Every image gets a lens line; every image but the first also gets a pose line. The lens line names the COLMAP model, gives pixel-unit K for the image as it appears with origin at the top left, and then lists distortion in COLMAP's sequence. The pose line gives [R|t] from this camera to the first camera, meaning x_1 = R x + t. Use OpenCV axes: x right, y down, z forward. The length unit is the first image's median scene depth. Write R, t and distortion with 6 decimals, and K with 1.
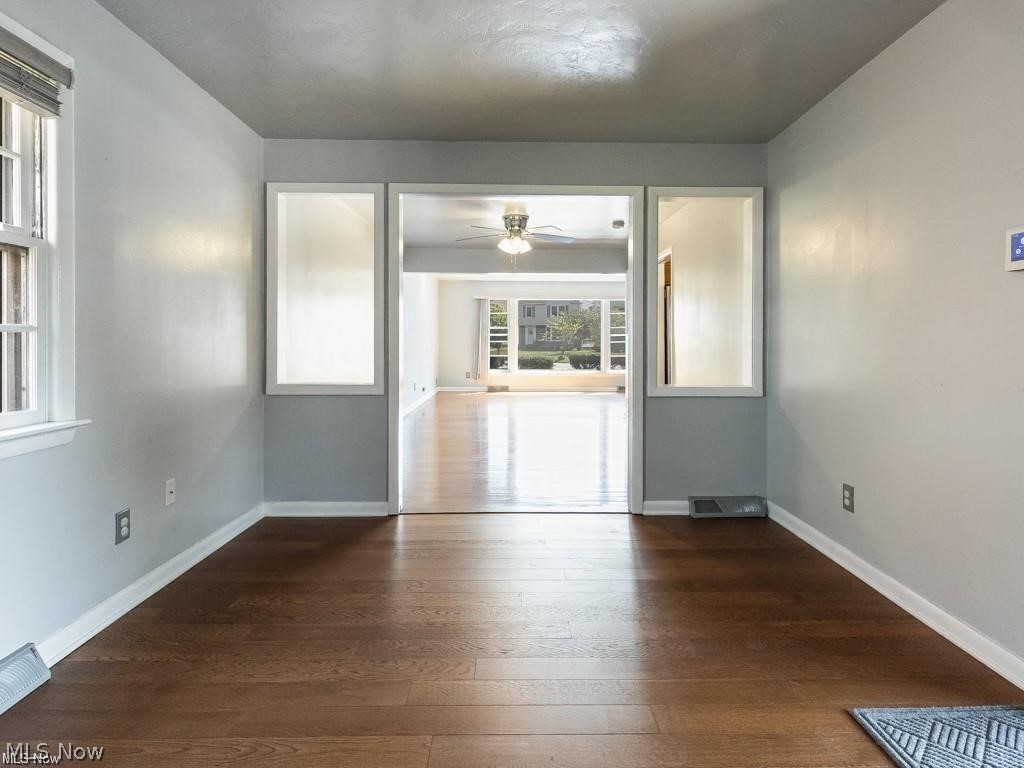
lens RADIAL K [[542.5, 0, 516.6], [0, 542.5, 352.3], [0, 0, 1]] dist [-0.000241, -0.000001]
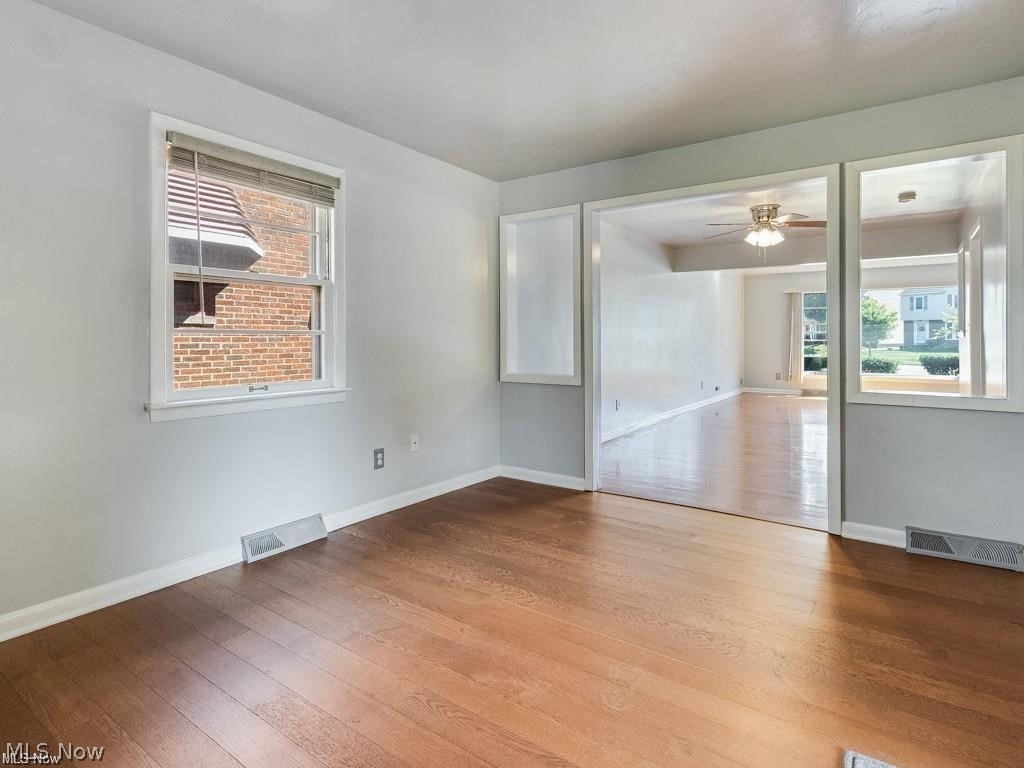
lens RADIAL K [[542.5, 0, 516.6], [0, 542.5, 352.3], [0, 0, 1]] dist [-0.000241, -0.000001]
pose [[0.810667, 0.011552, -0.585394, 0.322950], [-0.010235, 0.999932, 0.005557, 0.001538], [0.585418, 0.001486, 0.810730, -0.021143]]
